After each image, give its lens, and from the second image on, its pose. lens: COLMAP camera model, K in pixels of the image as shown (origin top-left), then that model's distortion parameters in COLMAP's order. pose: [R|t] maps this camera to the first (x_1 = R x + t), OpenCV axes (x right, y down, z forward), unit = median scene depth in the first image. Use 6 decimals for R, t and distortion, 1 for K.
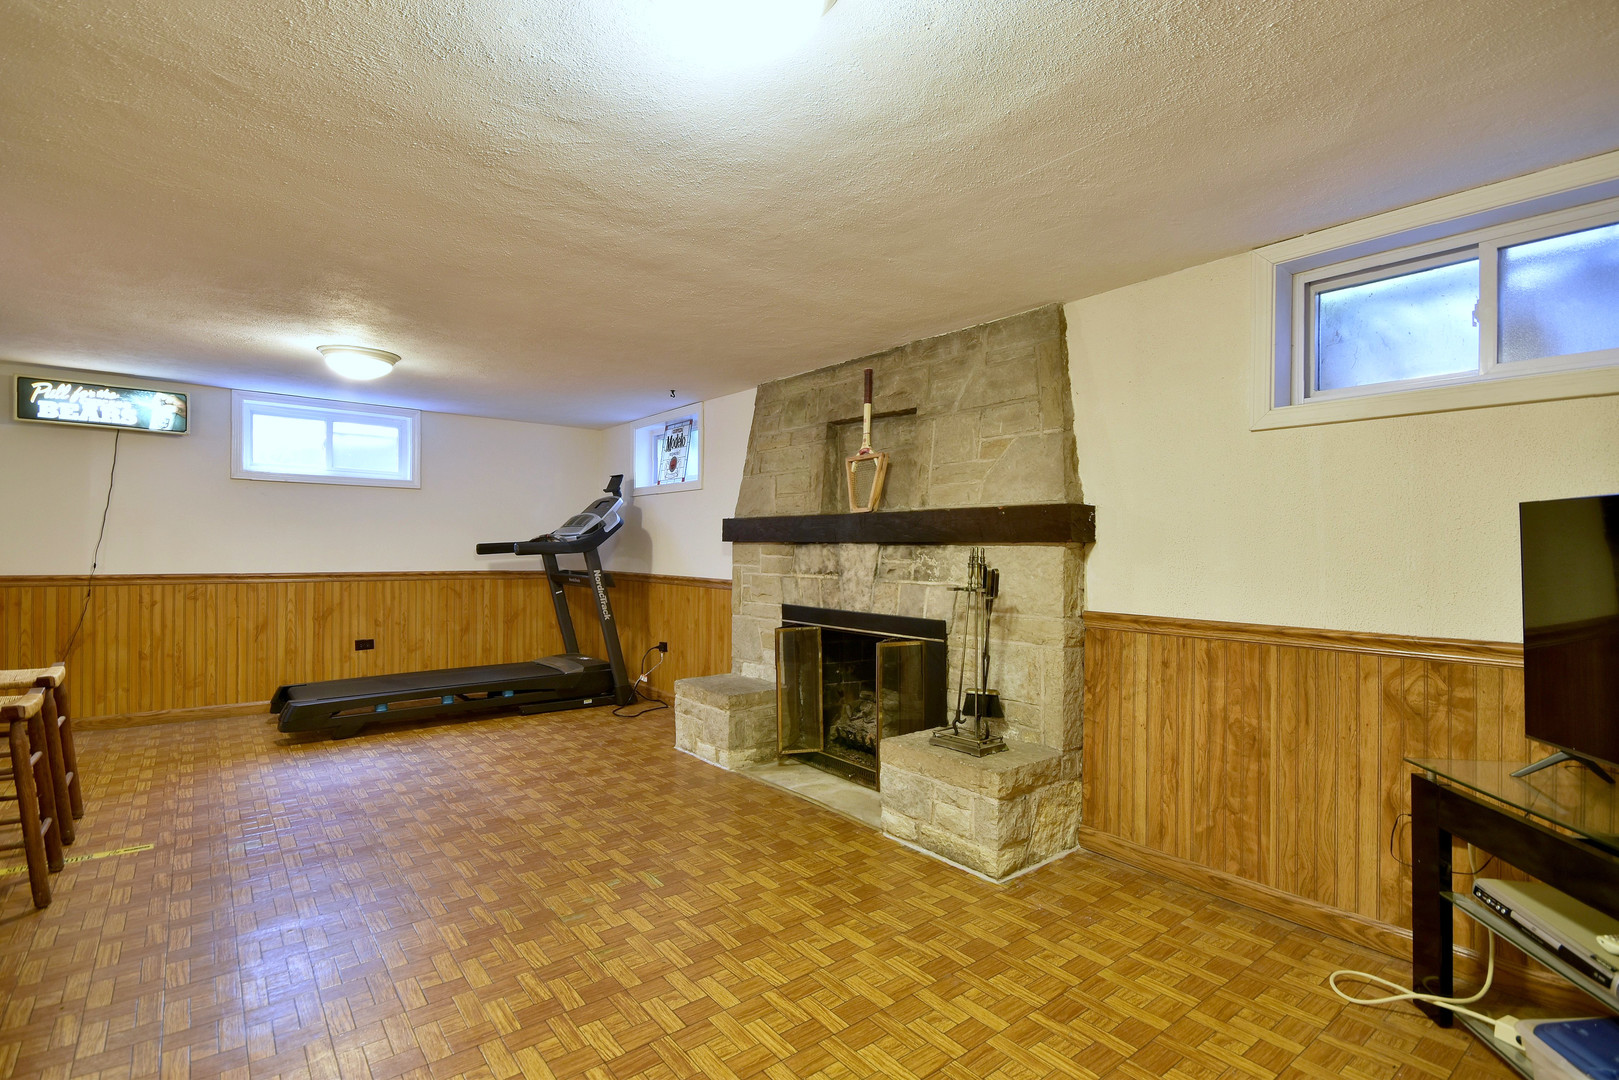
lens RADIAL K [[813.9, 0, 843.1], [0, 813.9, 569.7], [0, 0, 1]] dist [0.001813, 0.000436]
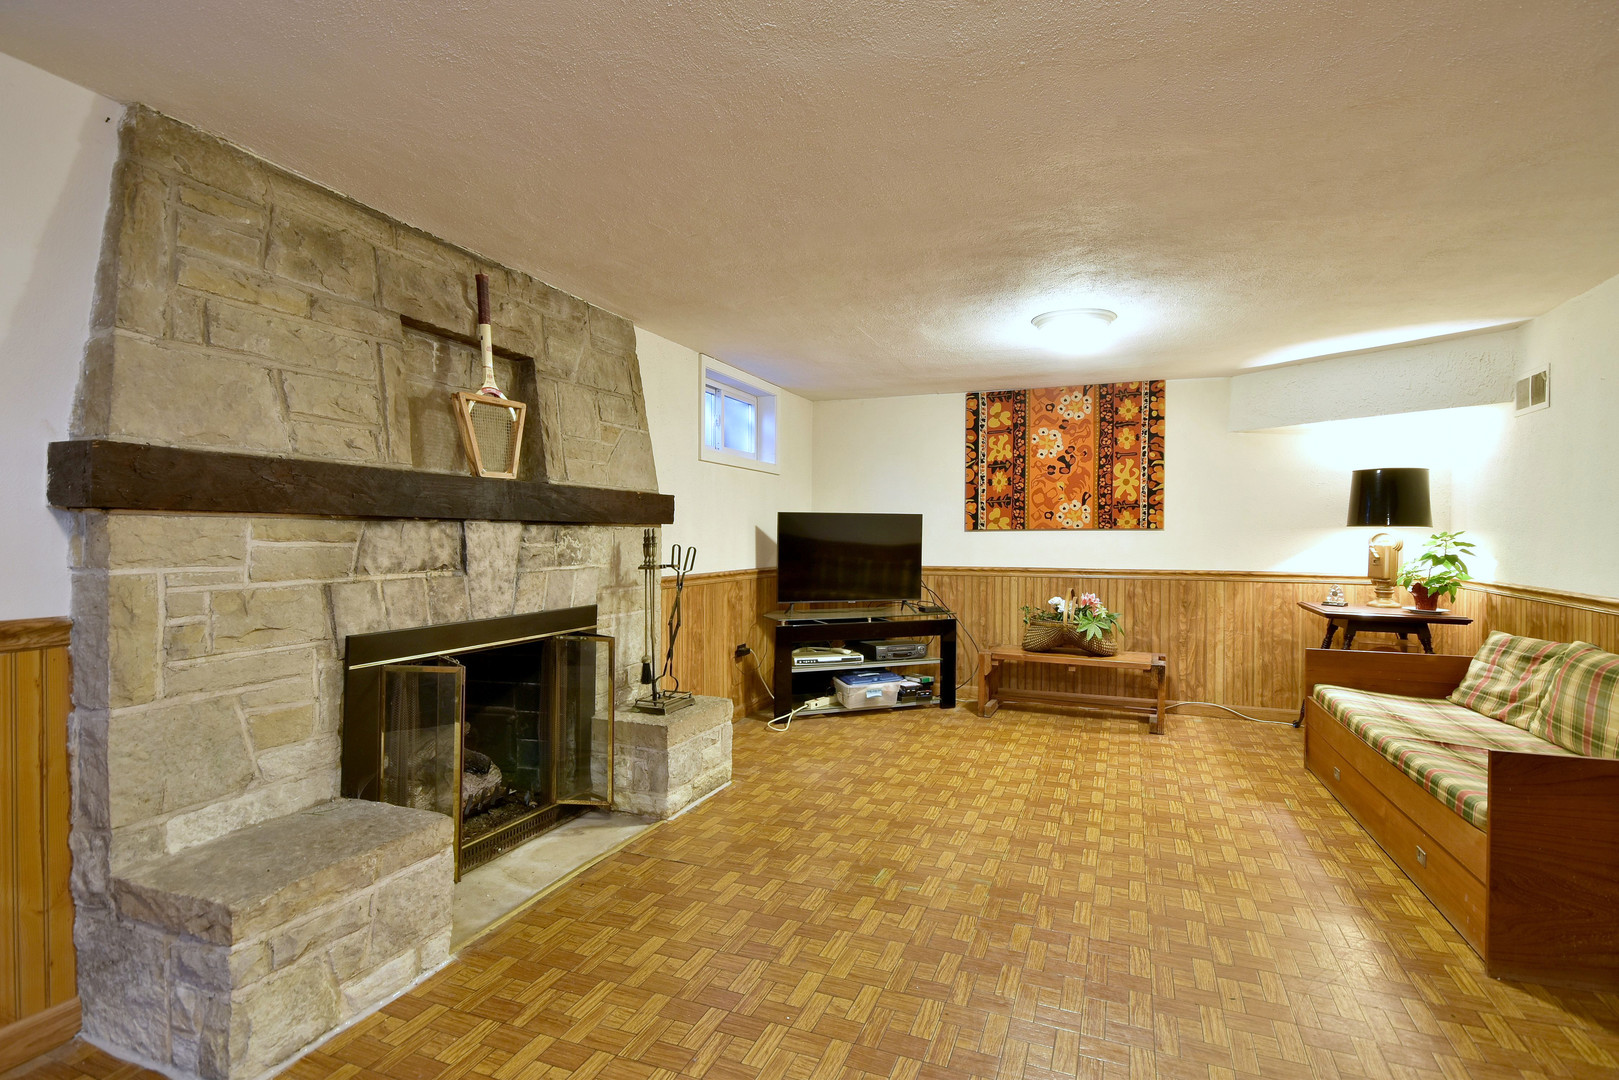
lens RADIAL K [[815.3, 0, 813.5], [0, 815.3, 552.9], [0, 0, 1]] dist [0.004503, 0.000924]
pose [[-0.504452, -0.032614, 0.862824, -0.746075], [0.009761, 0.999007, 0.043469, -0.033499], [-0.863385, 0.030350, -0.503632, 1.134498]]
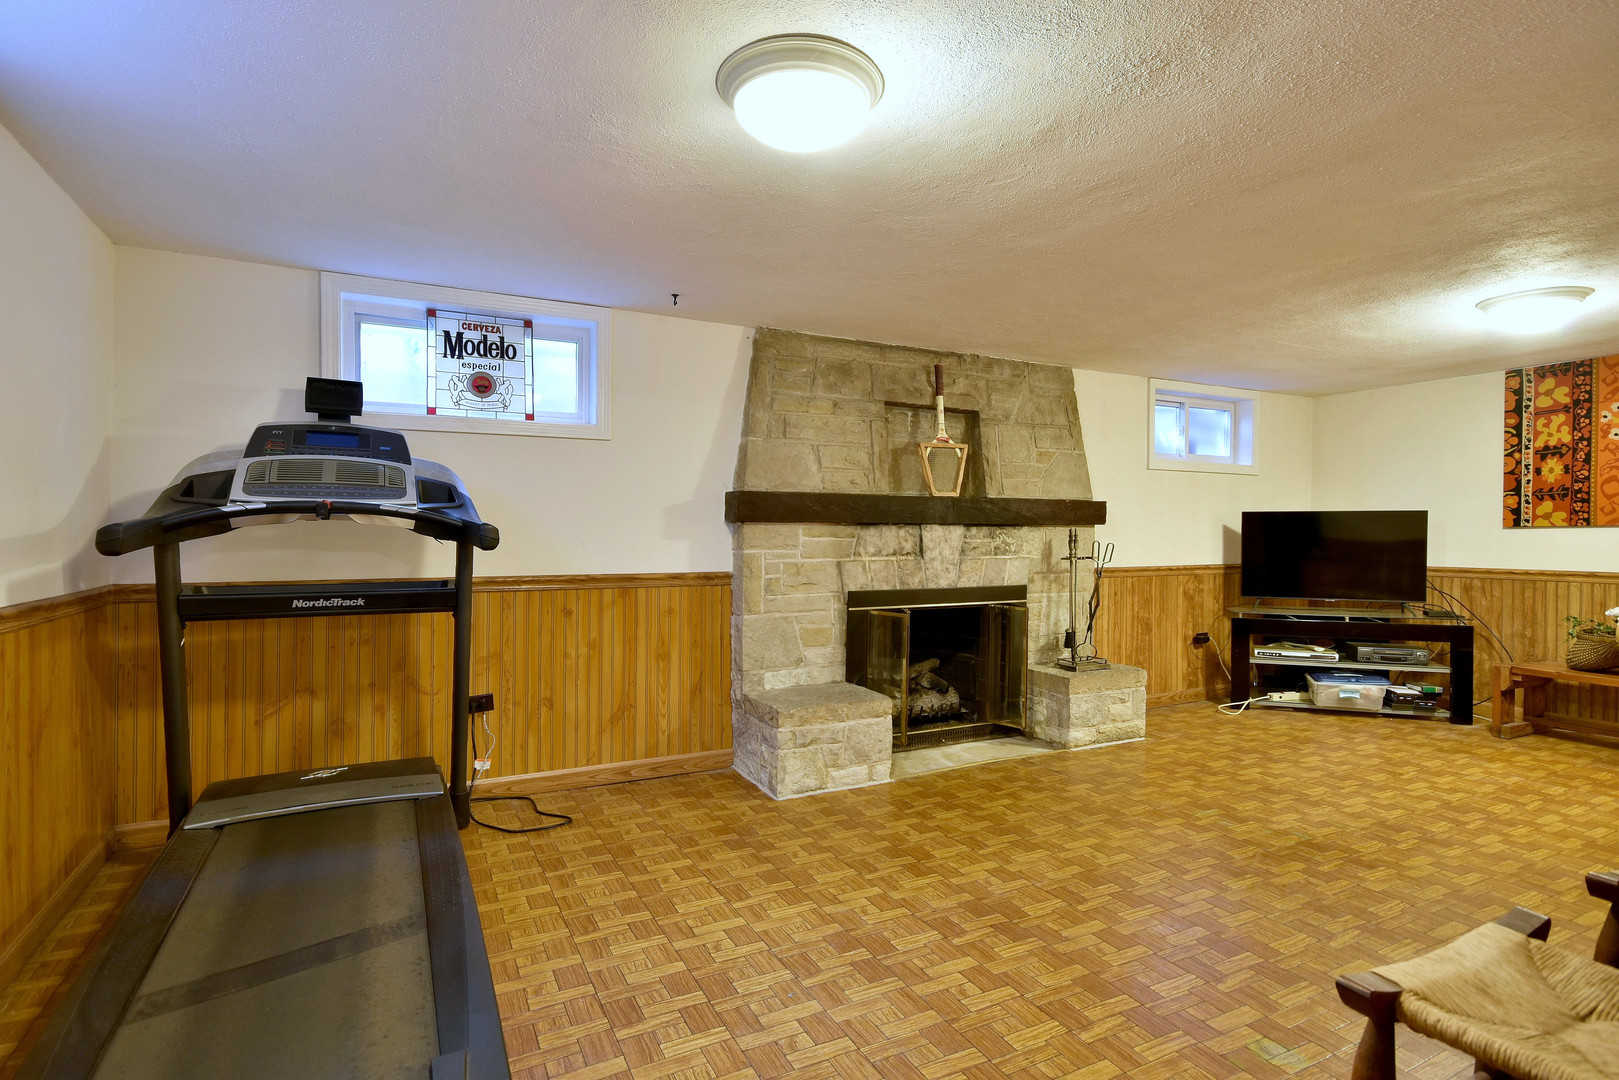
lens RADIAL K [[815.3, 0, 813.5], [0, 815.3, 552.9], [0, 0, 1]] dist [0.004503, 0.000924]
pose [[0.183779, -0.038357, 0.982219, -1.095178], [0.022820, 0.999136, 0.034748, -0.037149], [-0.982703, 0.016029, 0.184496, 0.983512]]
